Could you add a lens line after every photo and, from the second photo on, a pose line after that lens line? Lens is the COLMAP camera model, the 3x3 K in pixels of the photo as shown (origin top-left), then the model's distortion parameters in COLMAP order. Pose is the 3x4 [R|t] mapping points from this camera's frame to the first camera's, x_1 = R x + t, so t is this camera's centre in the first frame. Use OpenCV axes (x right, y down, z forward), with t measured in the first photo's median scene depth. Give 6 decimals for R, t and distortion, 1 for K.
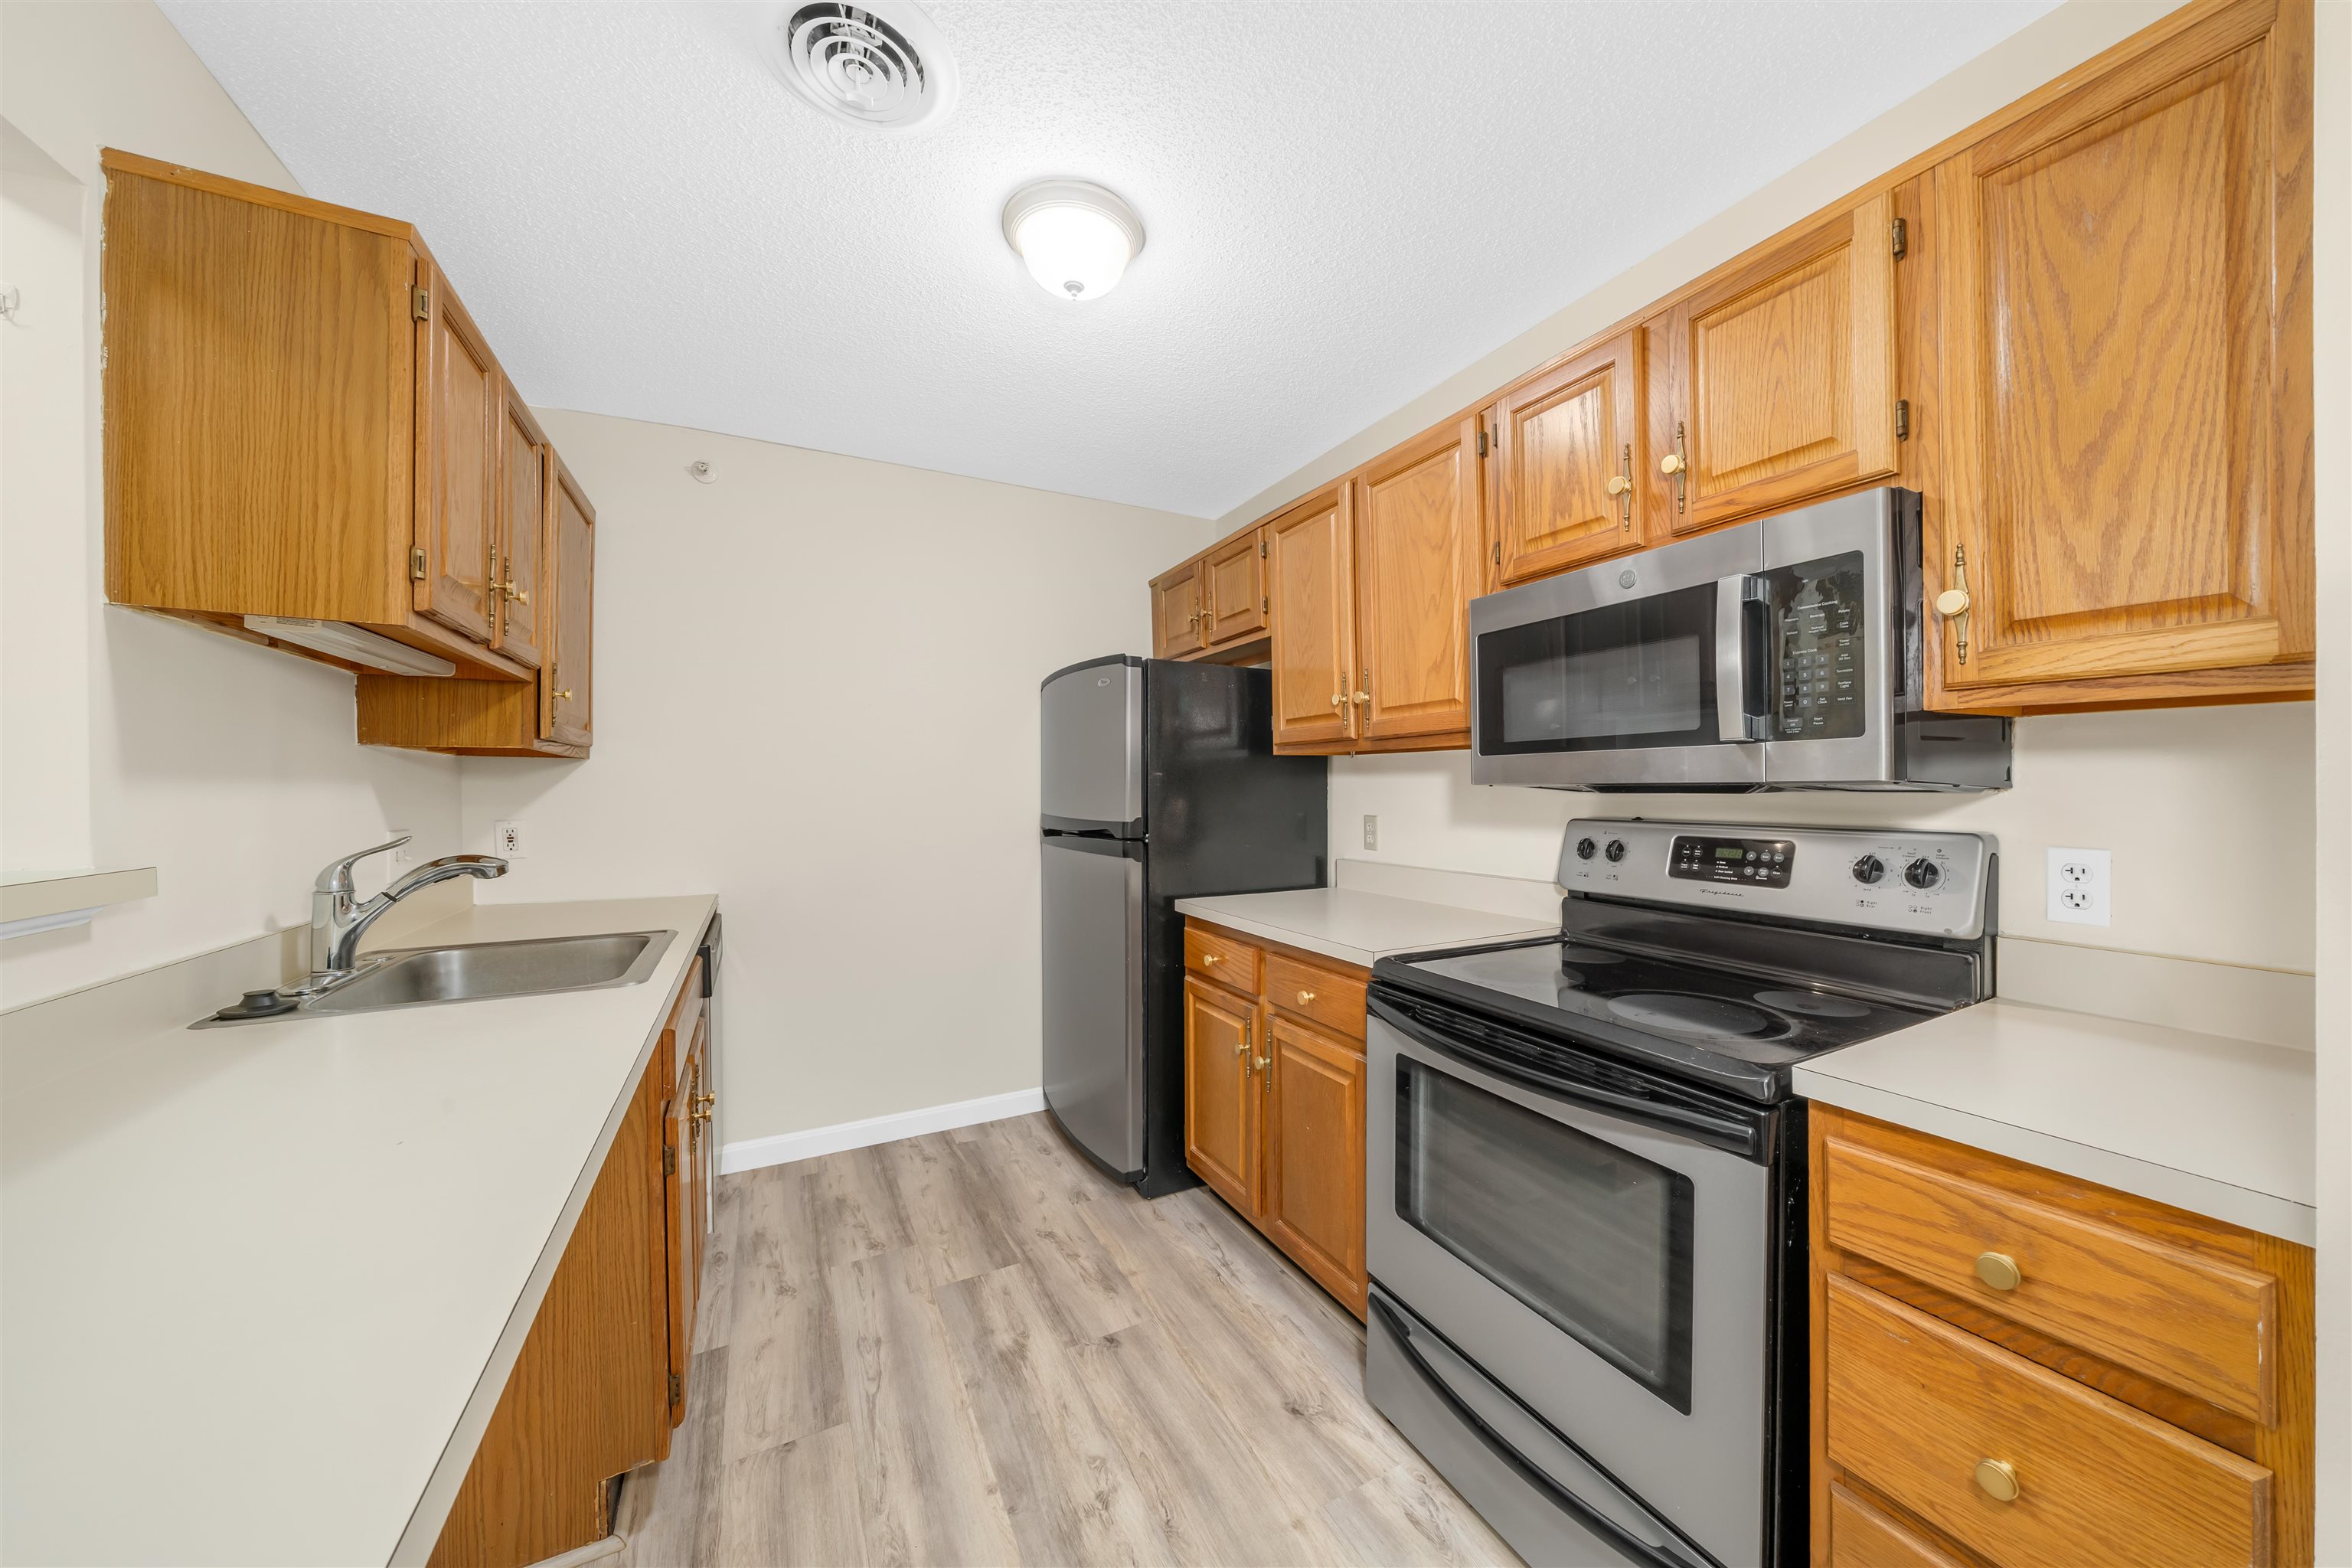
lens RADIAL K [[806.6, 0, 1219.9], [0, 806.6, 795.5], [0, 0, 1]] dist [-0.000210, -0.003040]
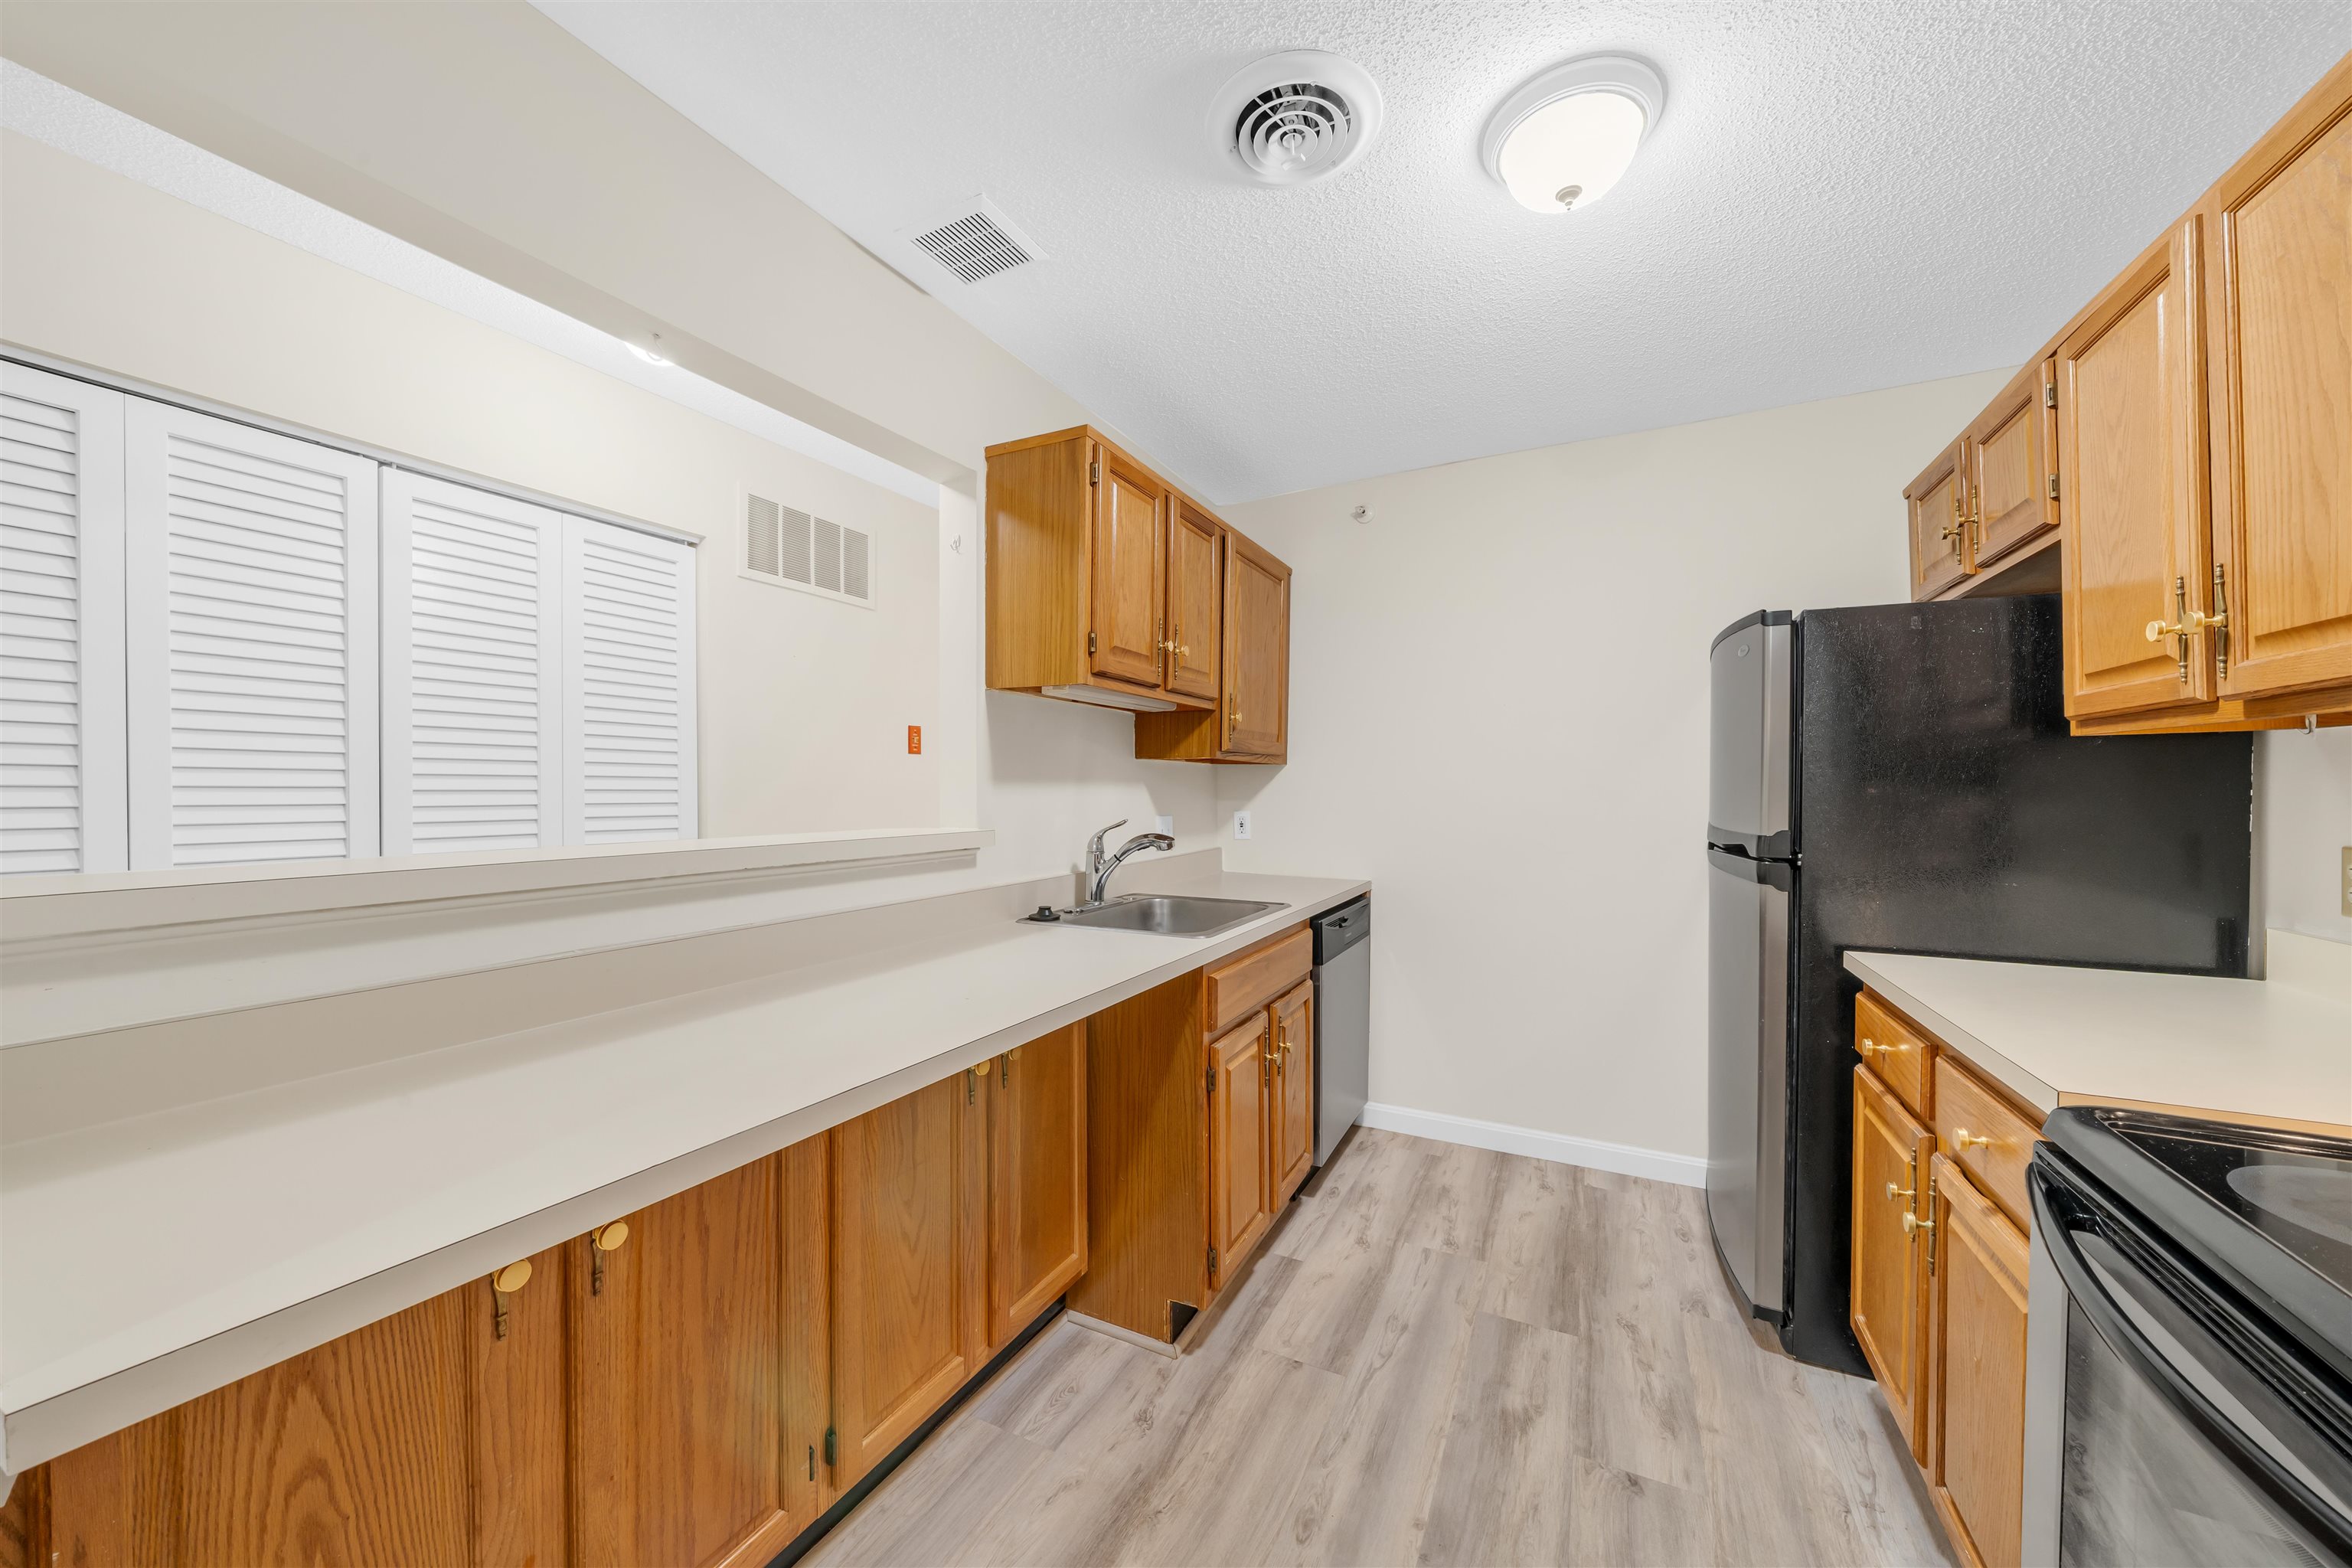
lens RADIAL K [[827.1, 0, 1172.5], [0, 827.1, 792.1], [0, 0, 1]] dist [-0.012461, -0.000104]
pose [[0.555328, 0.008662, -0.831586, 0.266991], [-0.011207, 0.999933, 0.002931, -0.004633], [0.831556, 0.007692, 0.555388, 0.159792]]
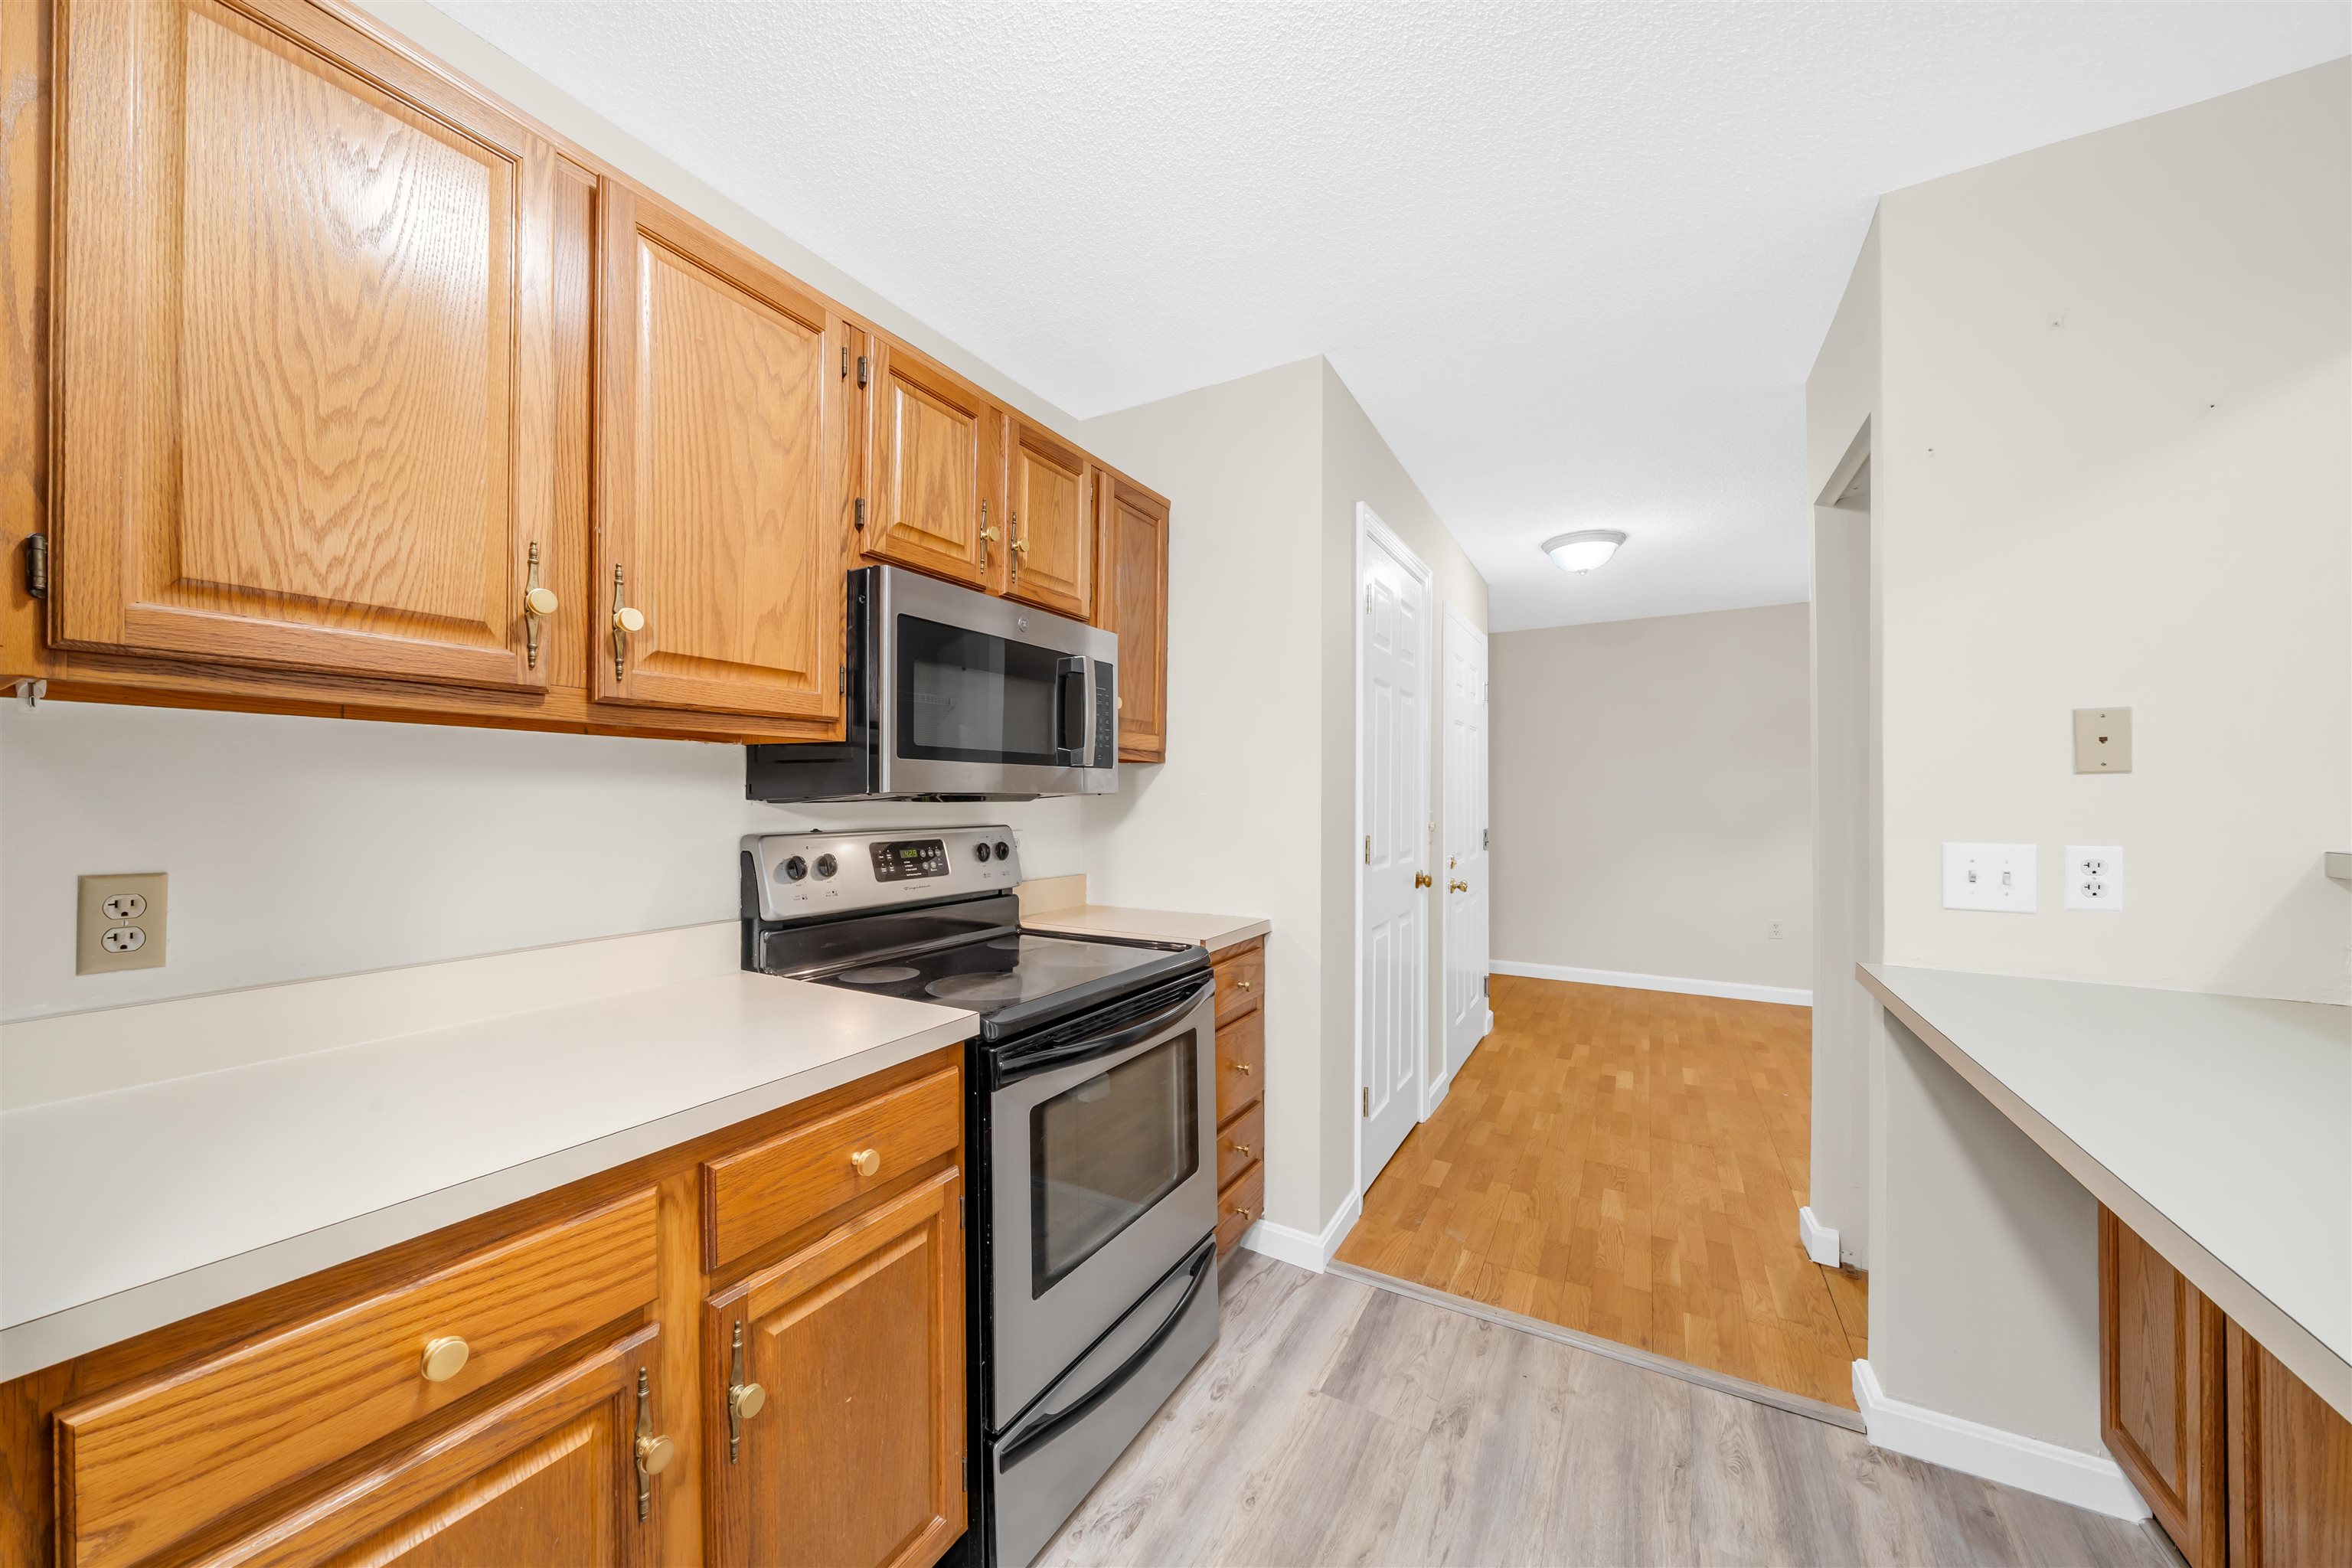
lens RADIAL K [[871.3, 0, 1108.3], [0, 871.3, 791.2], [0, 0, 1]] dist [-0.001286, -0.000087]
pose [[-0.487476, 0.014128, 0.873022, -0.503571], [0.015705, 0.999849, -0.007411, -0.004260], [-0.872995, 0.010098, -0.487625, 1.108171]]
